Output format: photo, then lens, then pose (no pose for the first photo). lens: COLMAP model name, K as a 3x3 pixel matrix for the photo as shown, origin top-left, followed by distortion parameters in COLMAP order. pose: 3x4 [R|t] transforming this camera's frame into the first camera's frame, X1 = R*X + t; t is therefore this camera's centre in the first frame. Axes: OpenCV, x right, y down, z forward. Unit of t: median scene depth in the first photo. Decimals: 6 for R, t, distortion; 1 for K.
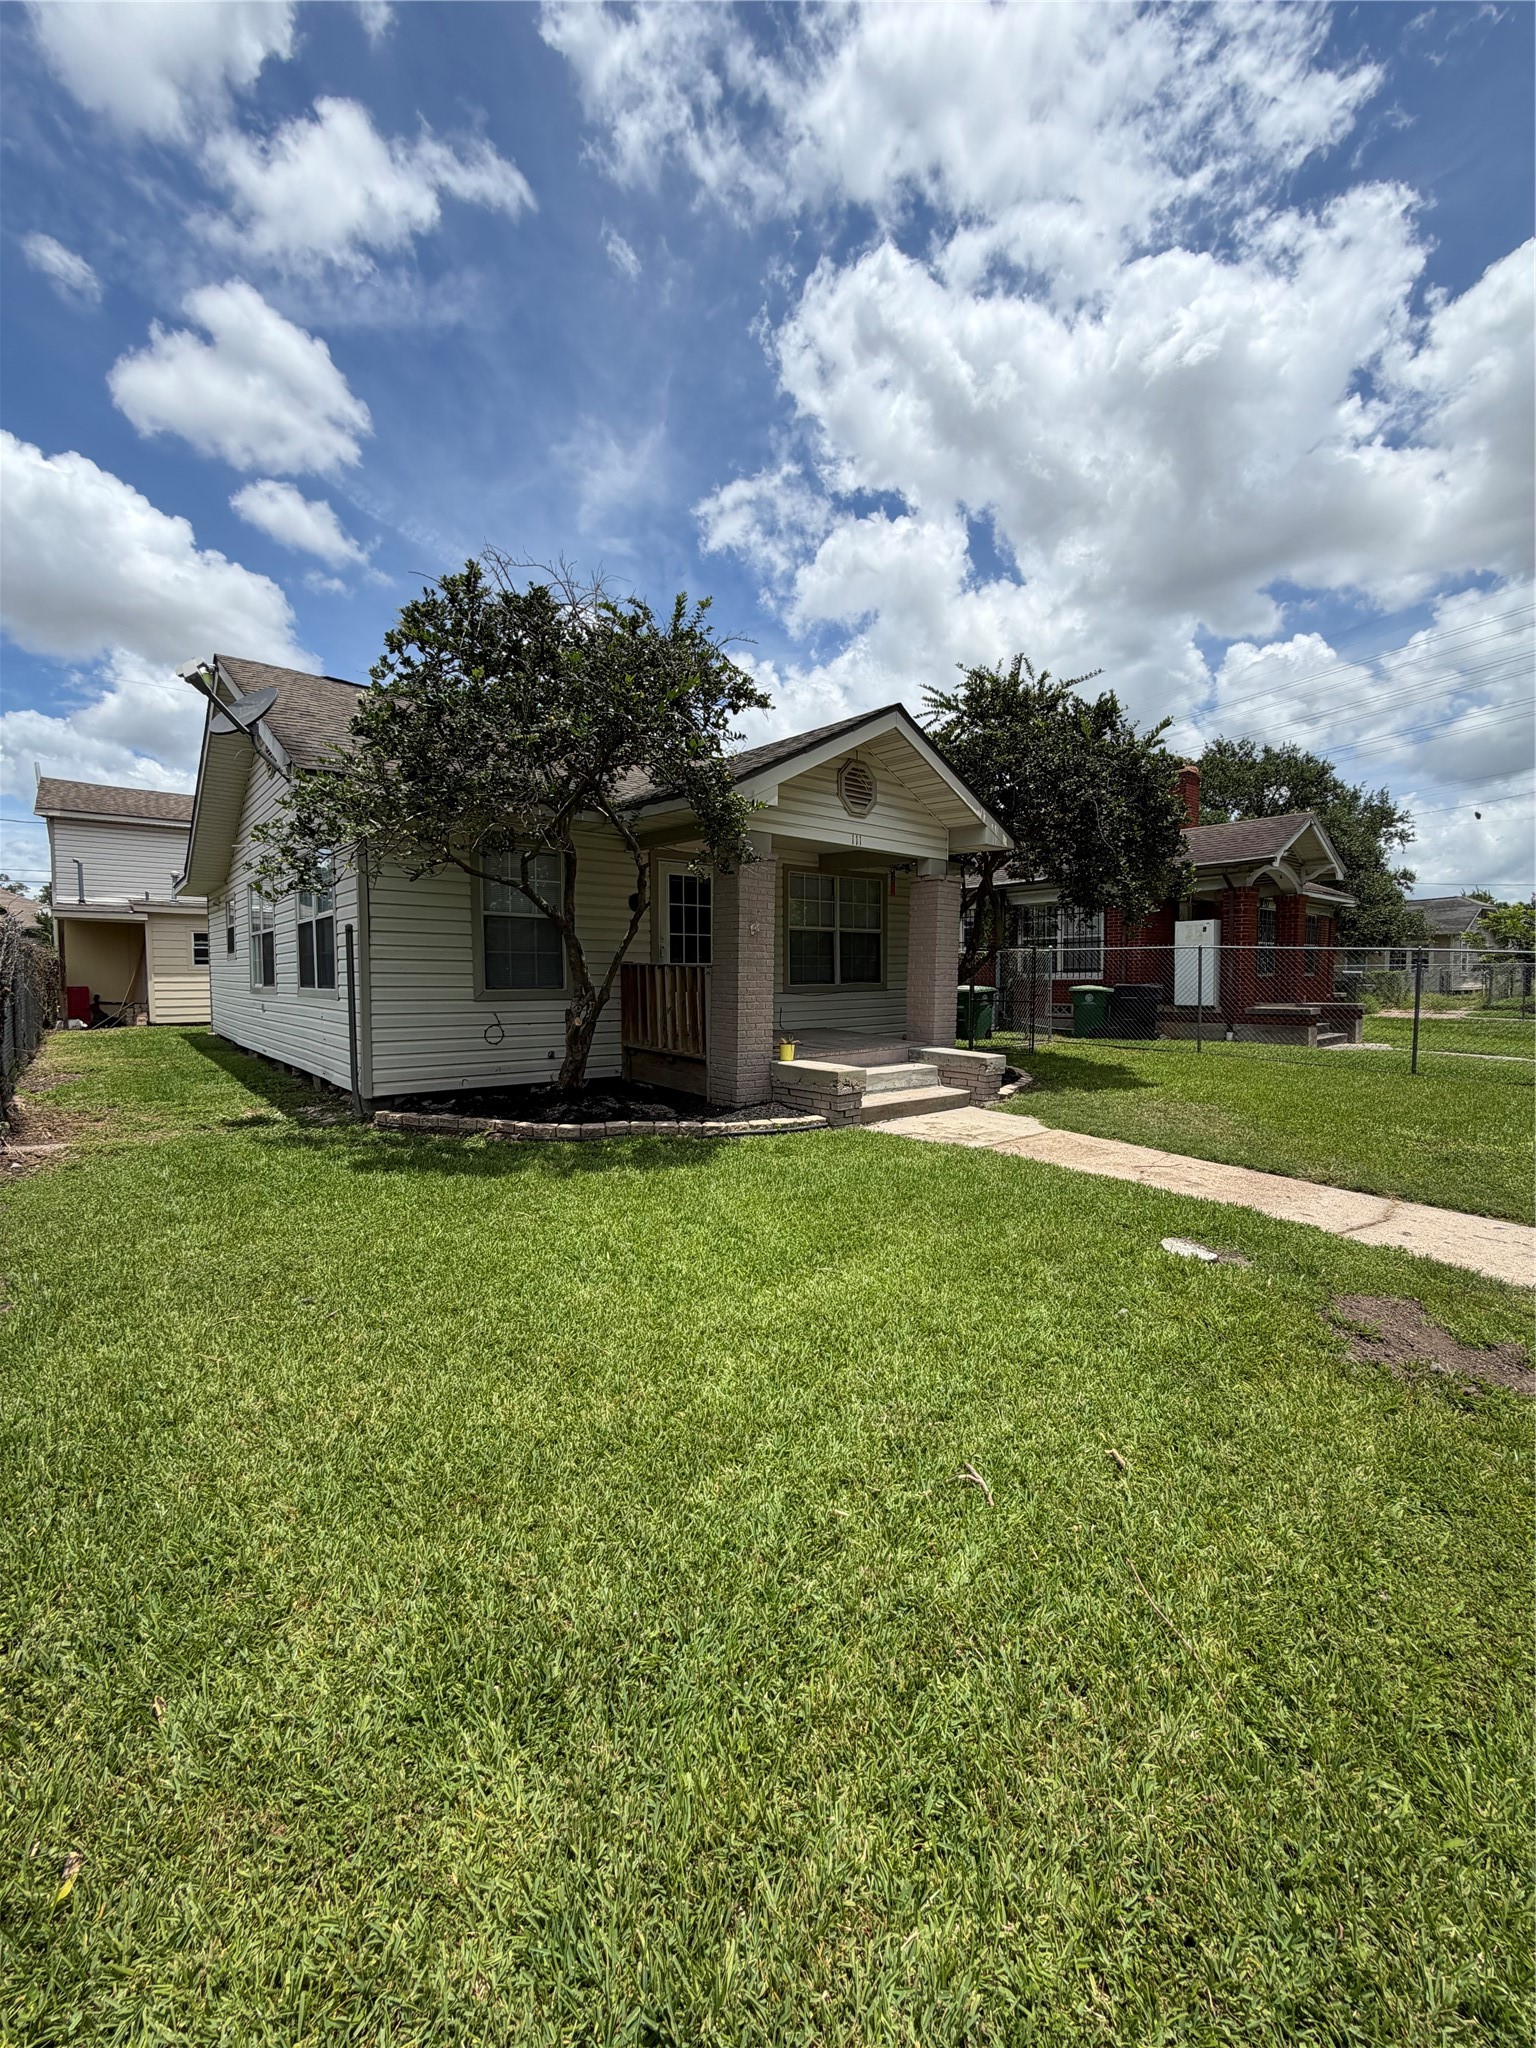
lens RADIAL K [[818.4, 0, 768.0], [0, 818.4, 1024.0], [0, 0, 1]] dist [0.000840, -0.000009]
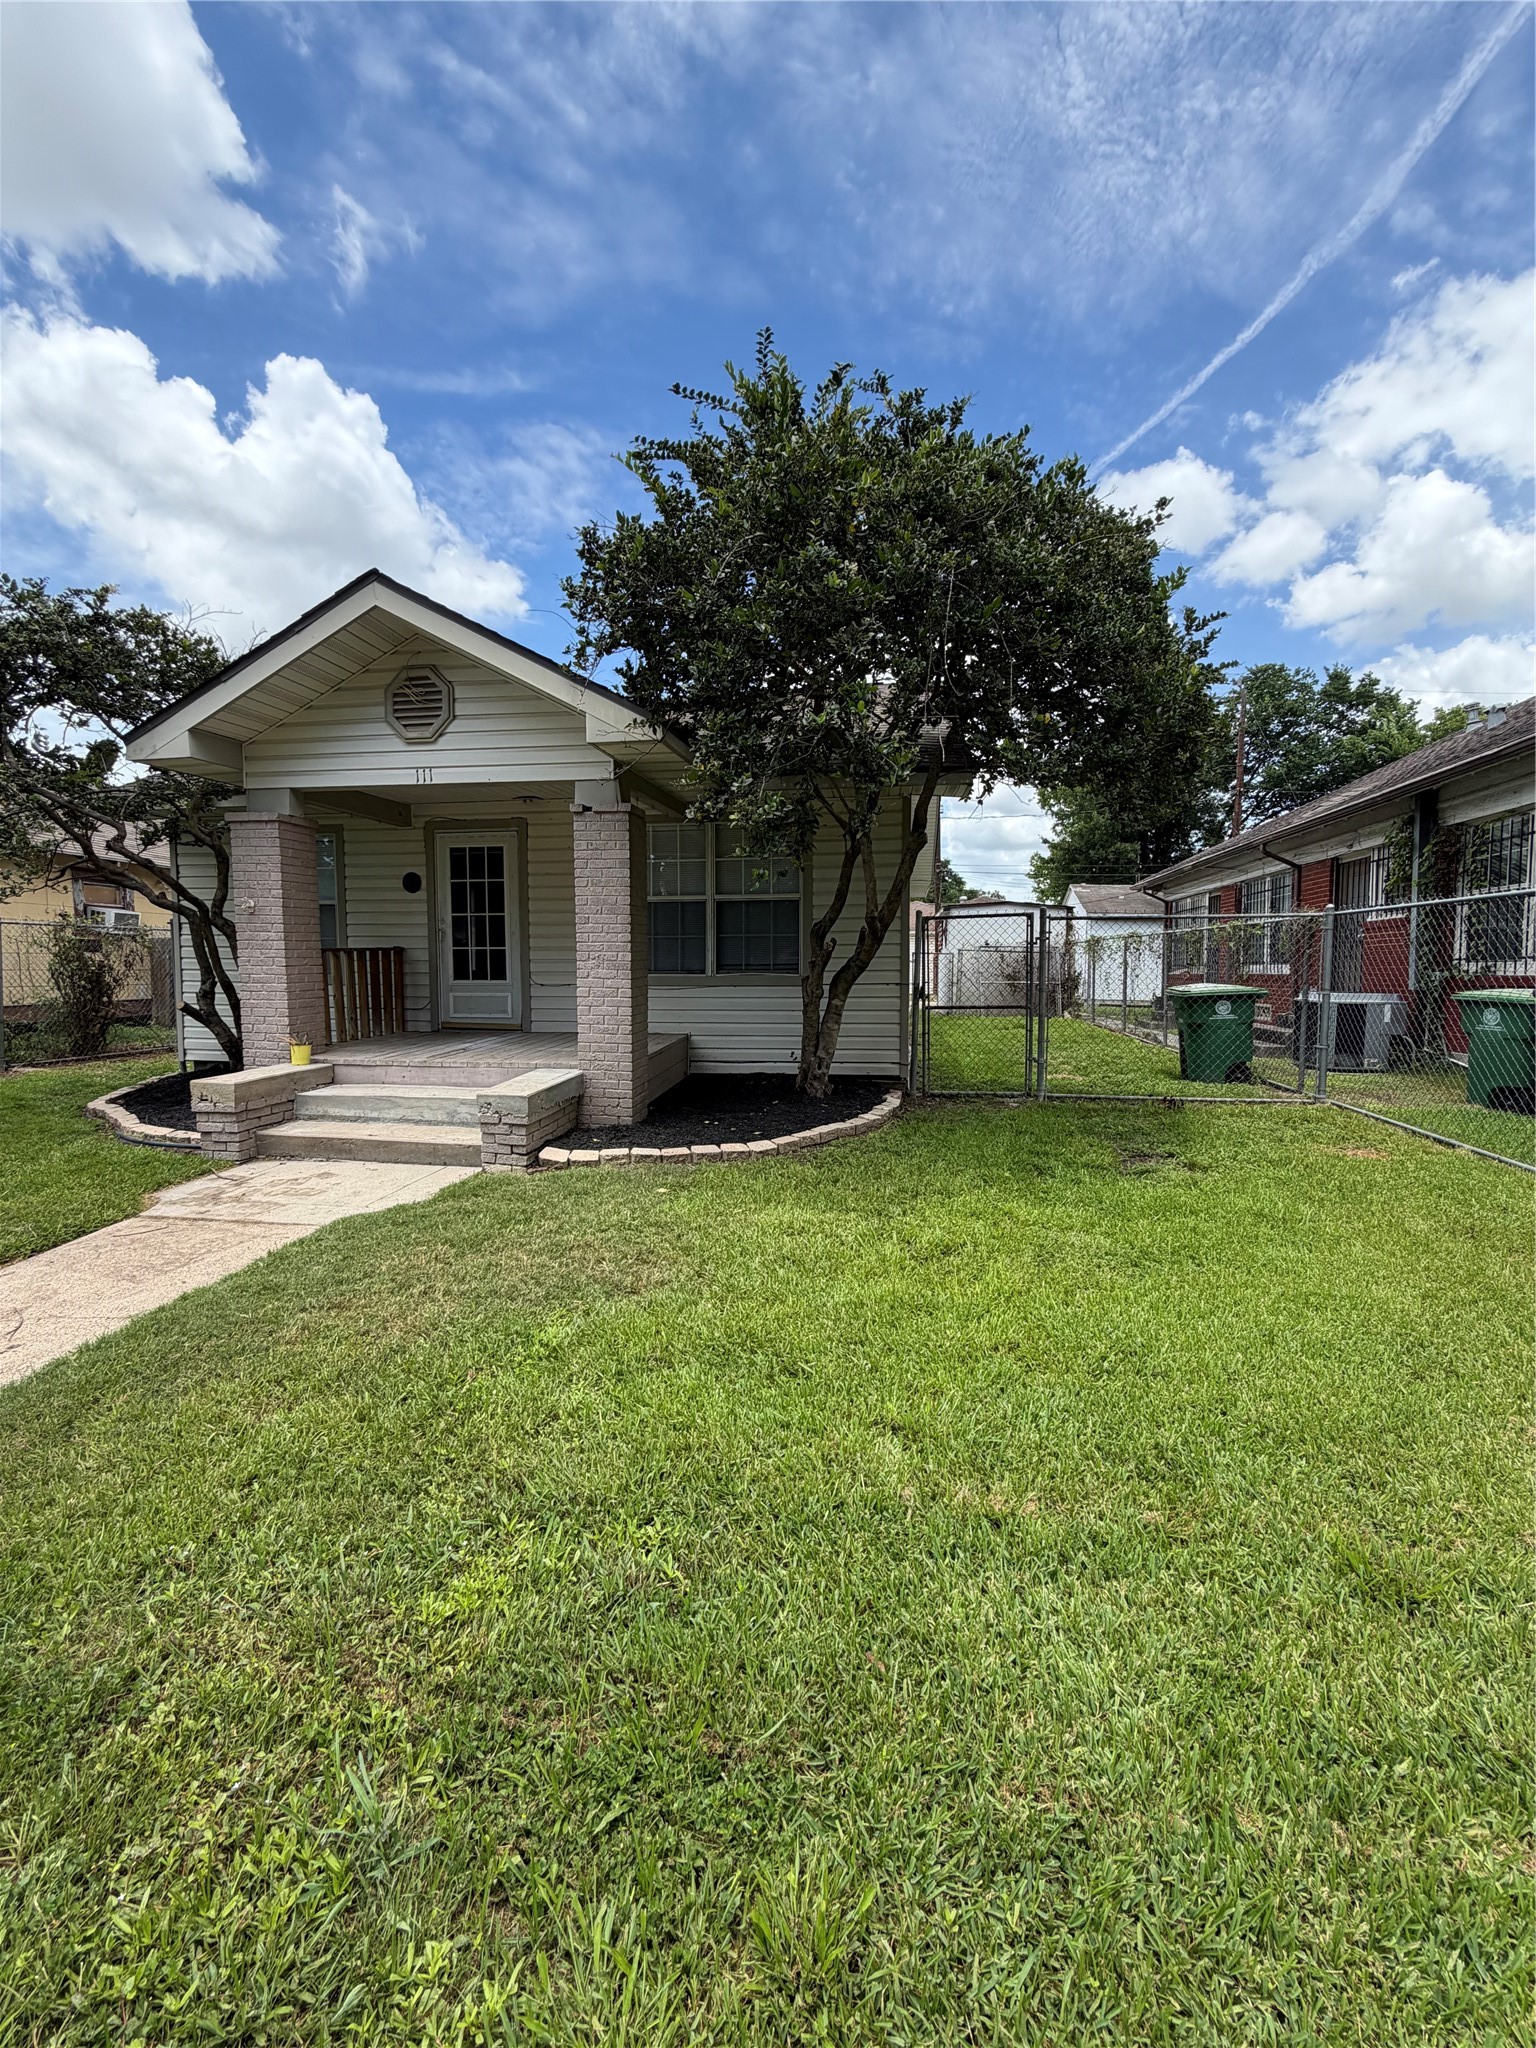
lens RADIAL K [[820.9, 0, 797.9], [0, 820.9, 1012.2], [0, 0, 1]] dist [-0.000743, 0.000155]
pose [[0.656450, 0.047764, -0.752855, 0.877042], [-0.050435, 0.998539, 0.019375, -0.044156], [0.752681, 0.025252, 0.657901, 0.765628]]
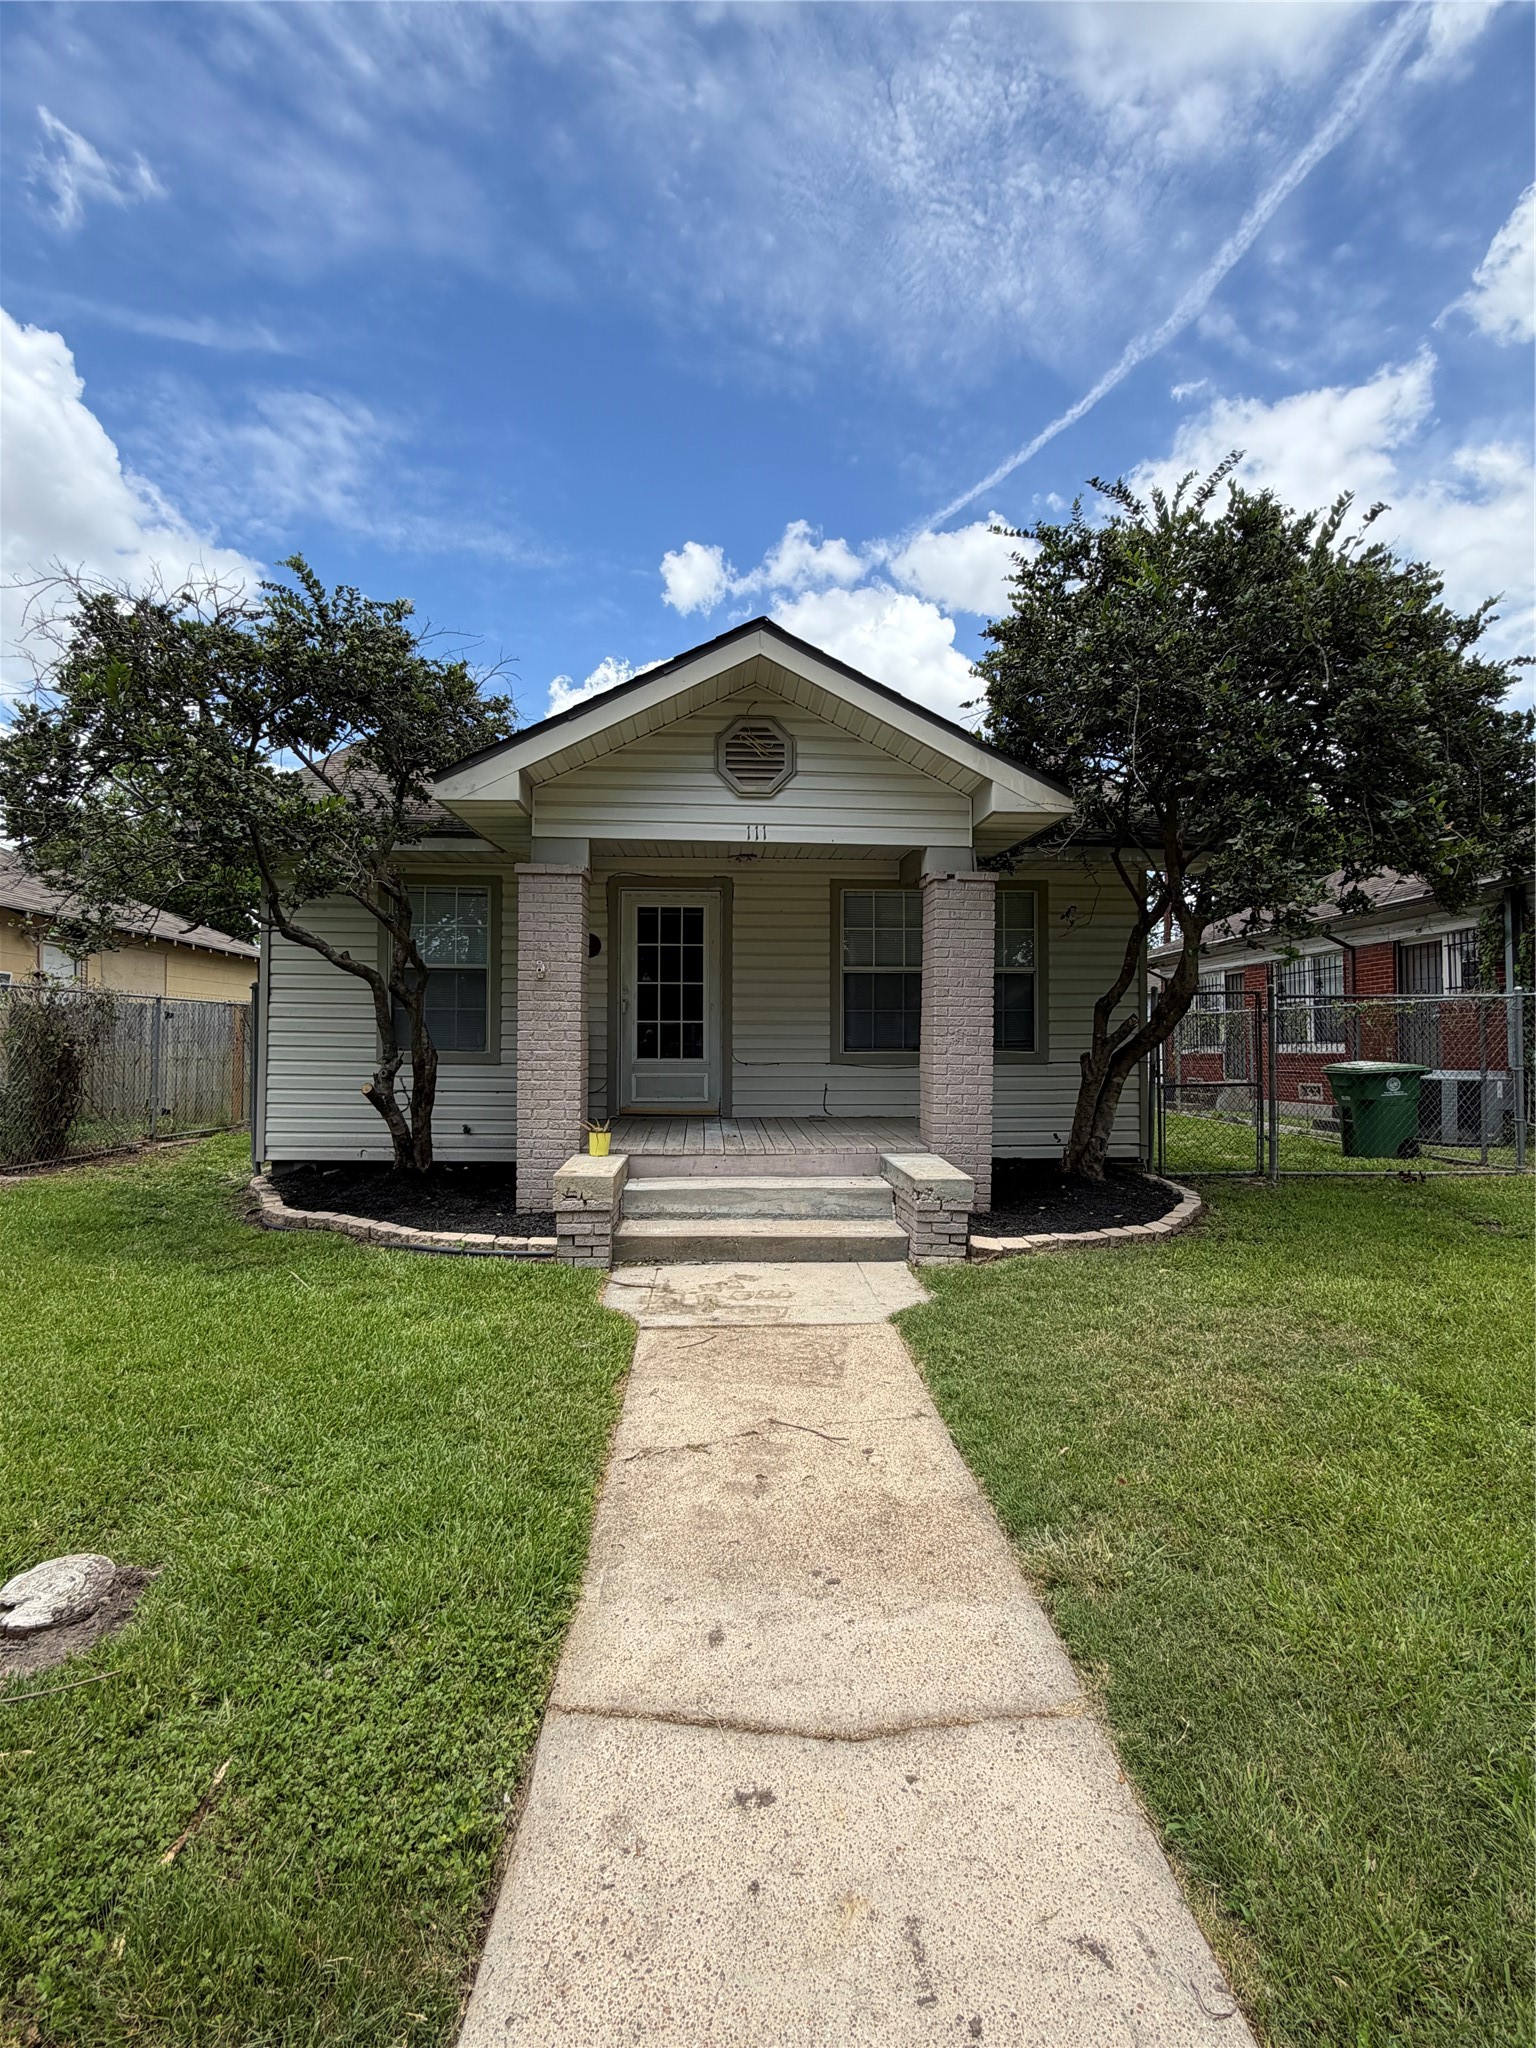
lens RADIAL K [[969.7, 0, 768.0], [0, 969.7, 1024.0], [0, 0, 1]] dist [-0.003304, 0.001133]
pose [[0.798754, -0.007197, -0.601615, 0.578094], [-0.043297, 0.996648, -0.069408, -0.014641], [0.600098, 0.081488, 0.795765, 0.382103]]
